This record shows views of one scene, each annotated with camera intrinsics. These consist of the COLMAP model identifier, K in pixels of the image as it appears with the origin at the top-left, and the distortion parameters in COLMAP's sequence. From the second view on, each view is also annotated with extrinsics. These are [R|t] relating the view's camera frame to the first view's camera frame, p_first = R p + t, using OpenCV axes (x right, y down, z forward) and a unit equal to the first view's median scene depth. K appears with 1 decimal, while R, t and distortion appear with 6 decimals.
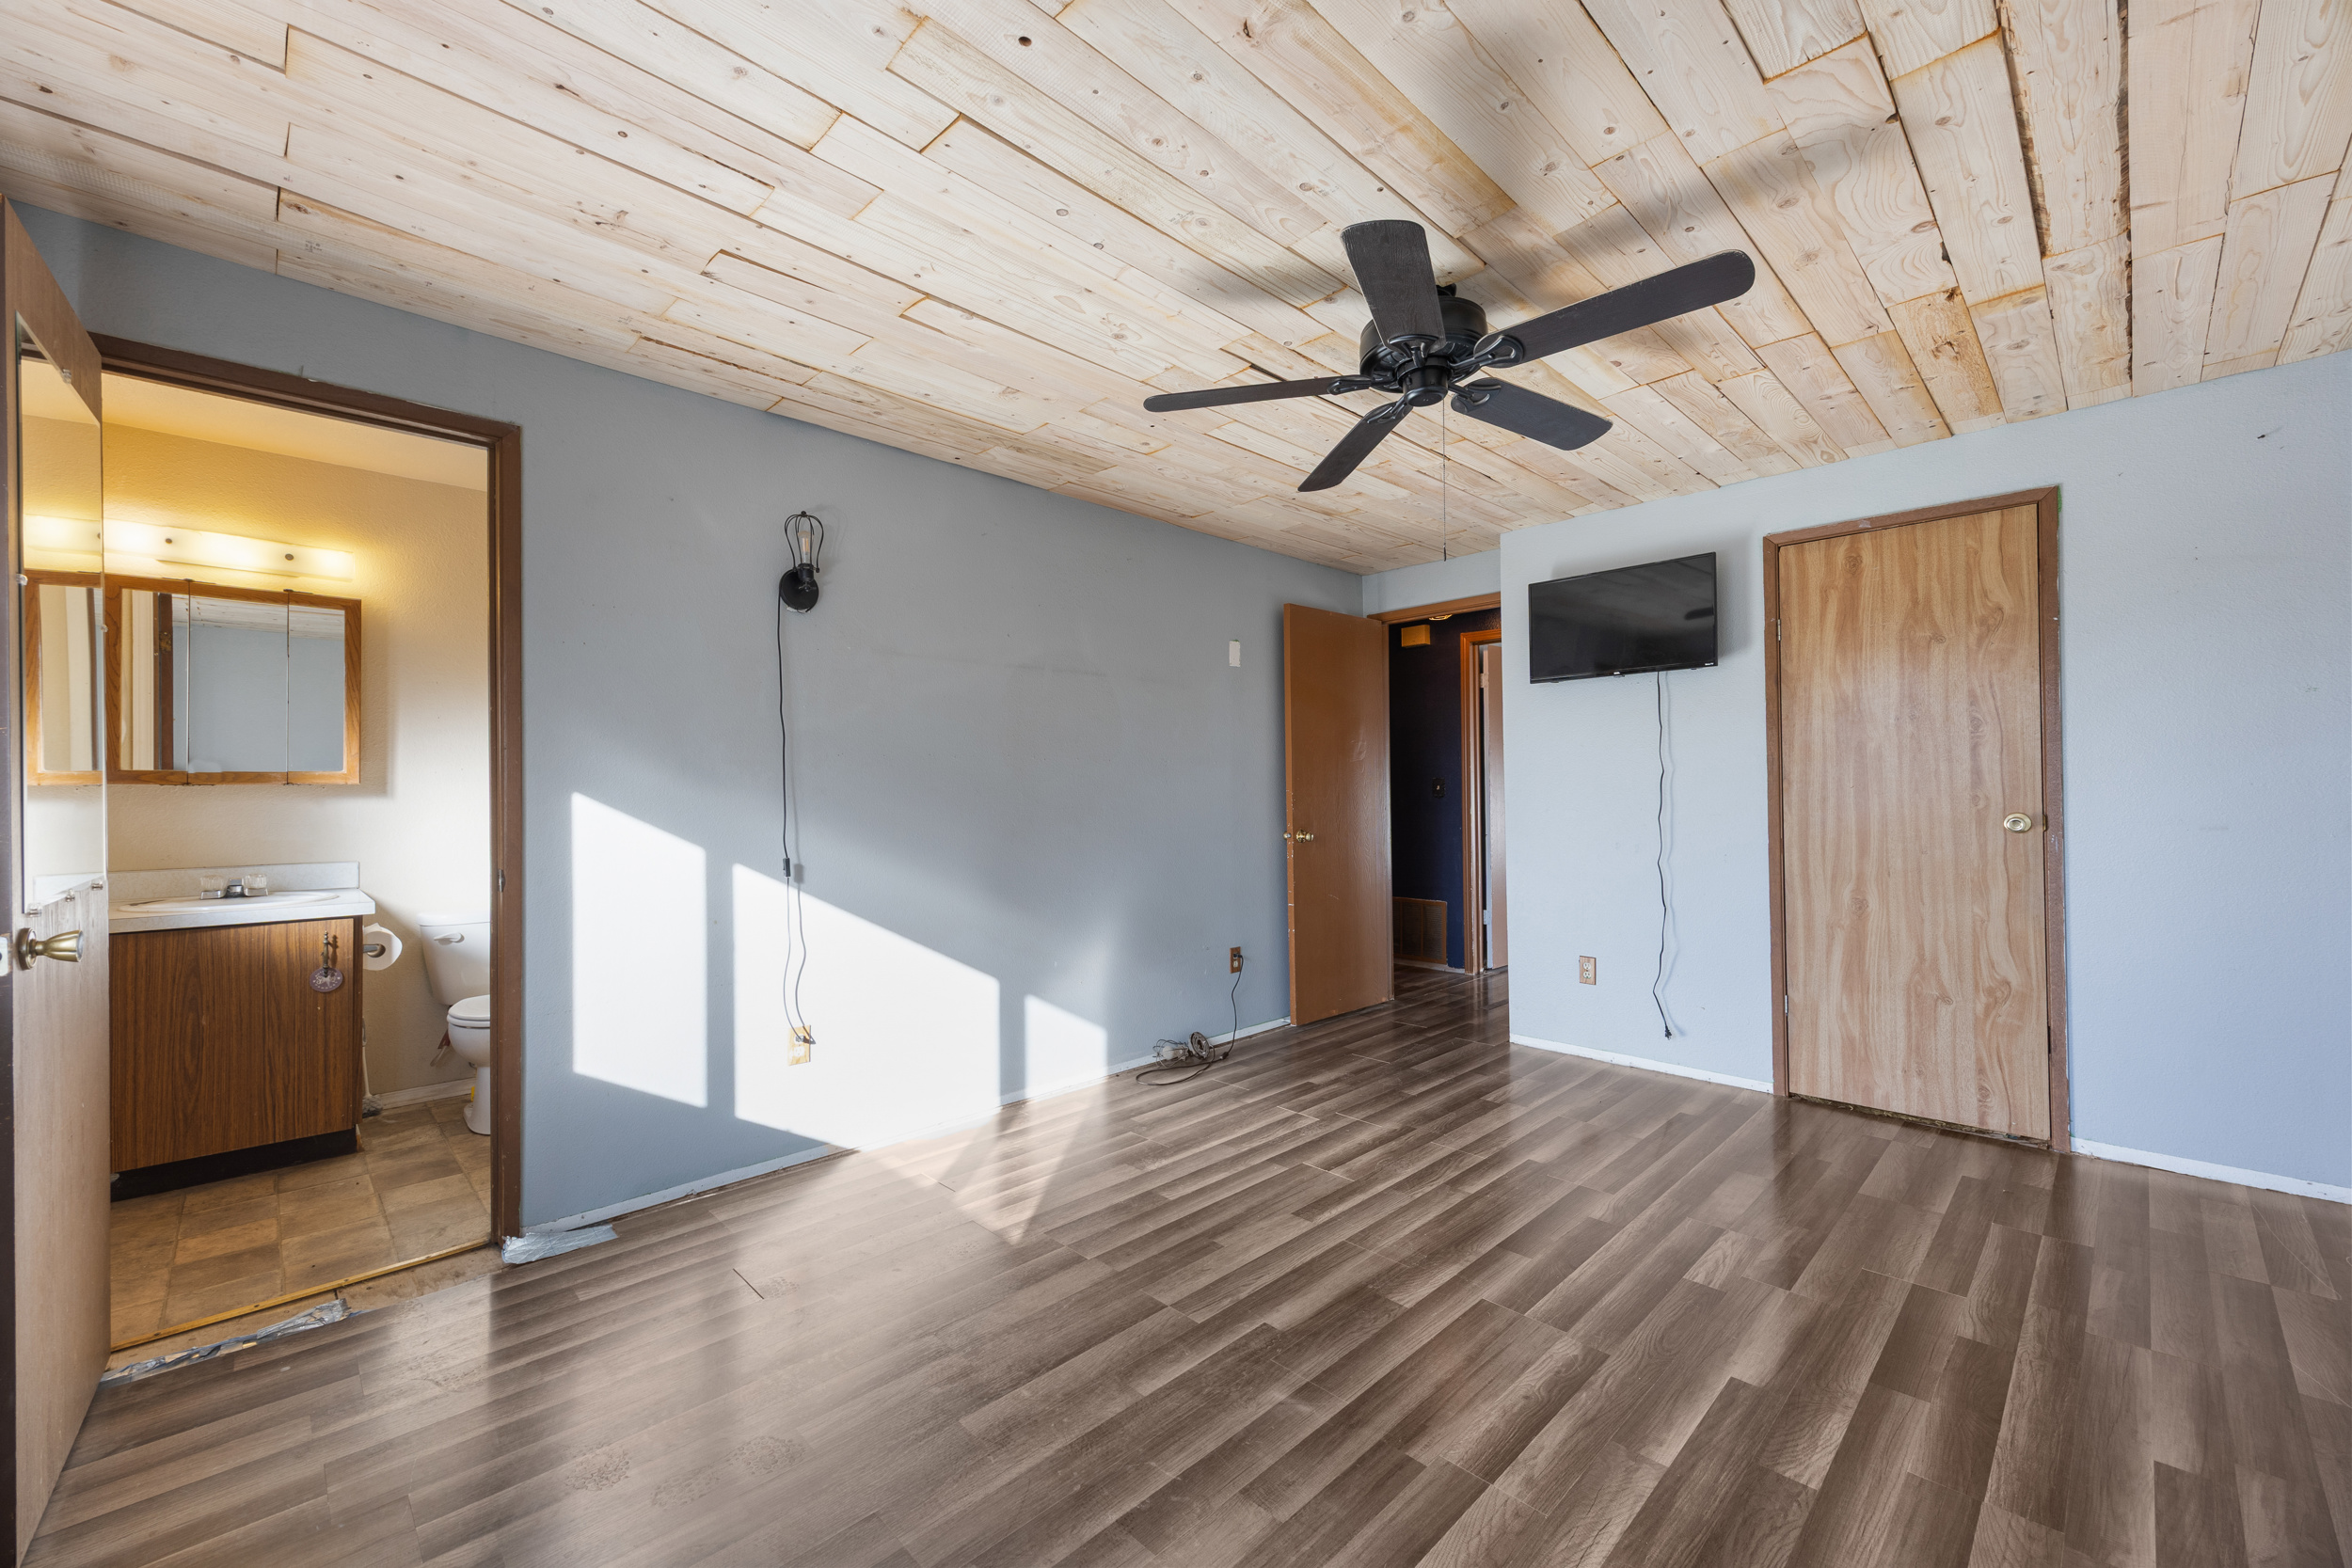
lens RADIAL K [[919.9, 0, 1181.6], [0, 919.9, 784.5], [0, 0, 1]] dist [0.008139, 0.000154]
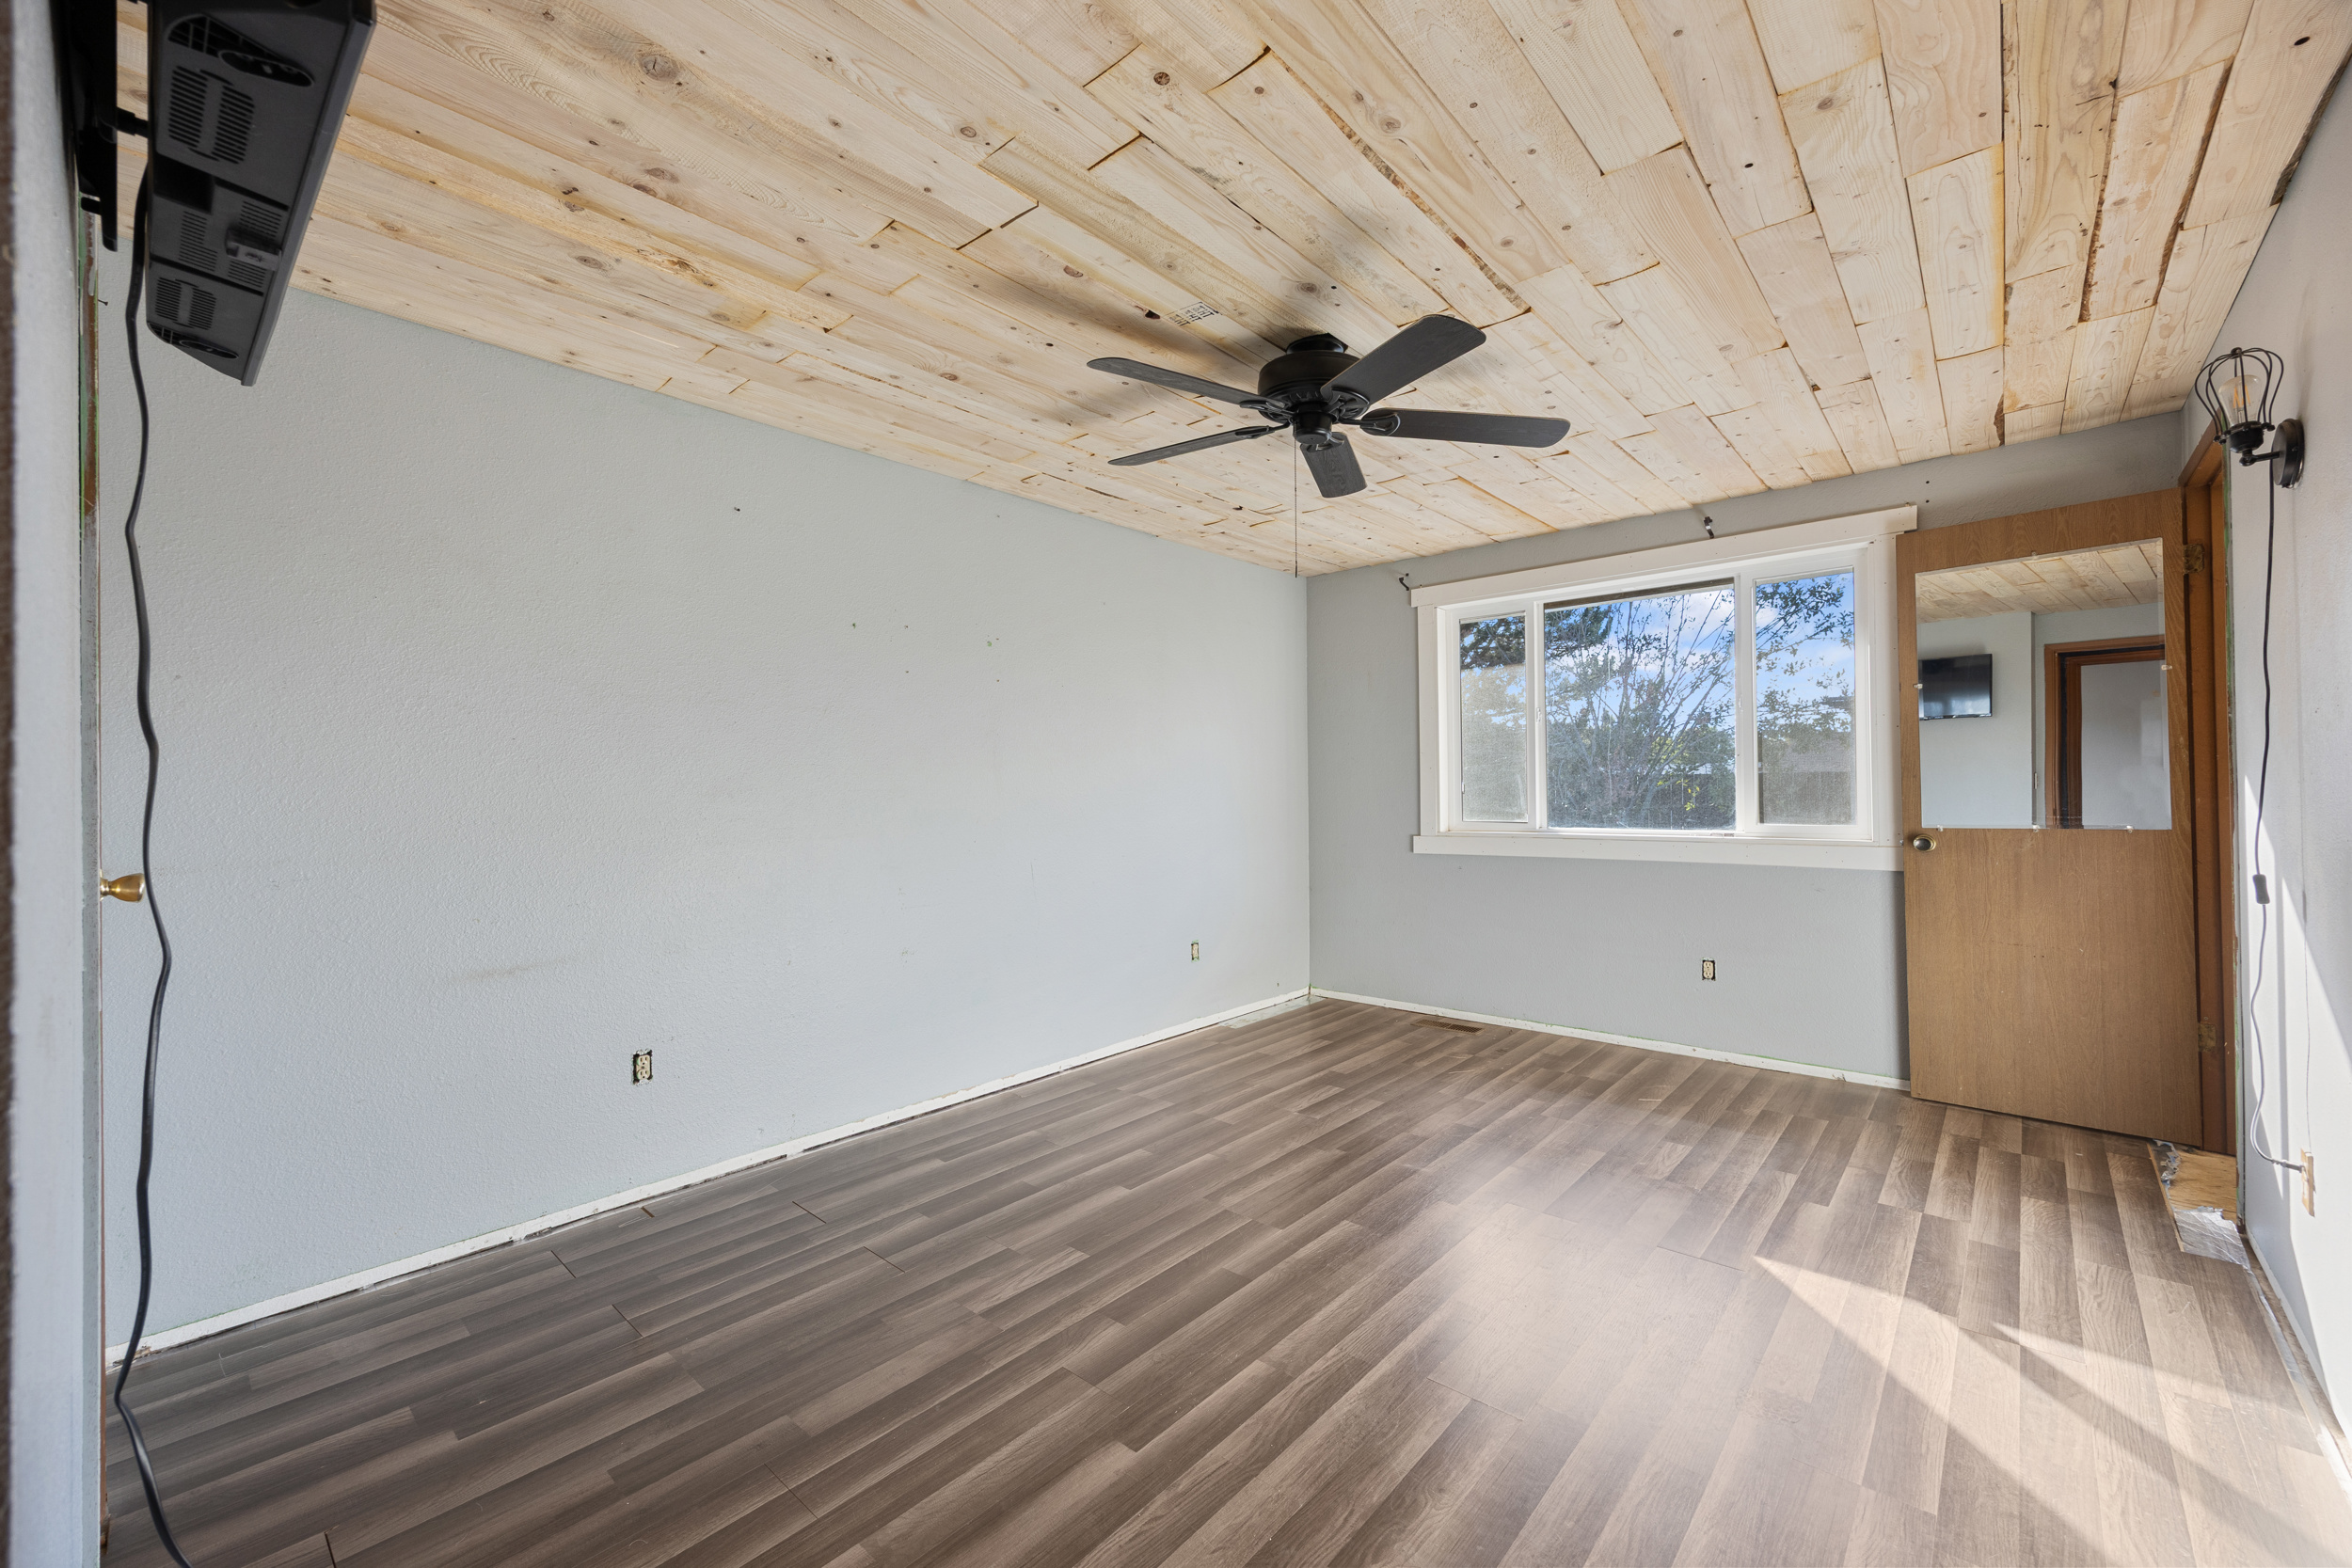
lens RADIAL K [[919.9, 0, 1173.0], [0, 919.9, 780.9], [0, 0, 1]] dist [0.008139, 0.000154]
pose [[-0.998137, 0.022210, -0.056828, 0.492782], [0.022813, 0.999690, -0.009978, 0.002354], [0.056589, -0.011255, -0.998334, 2.055657]]
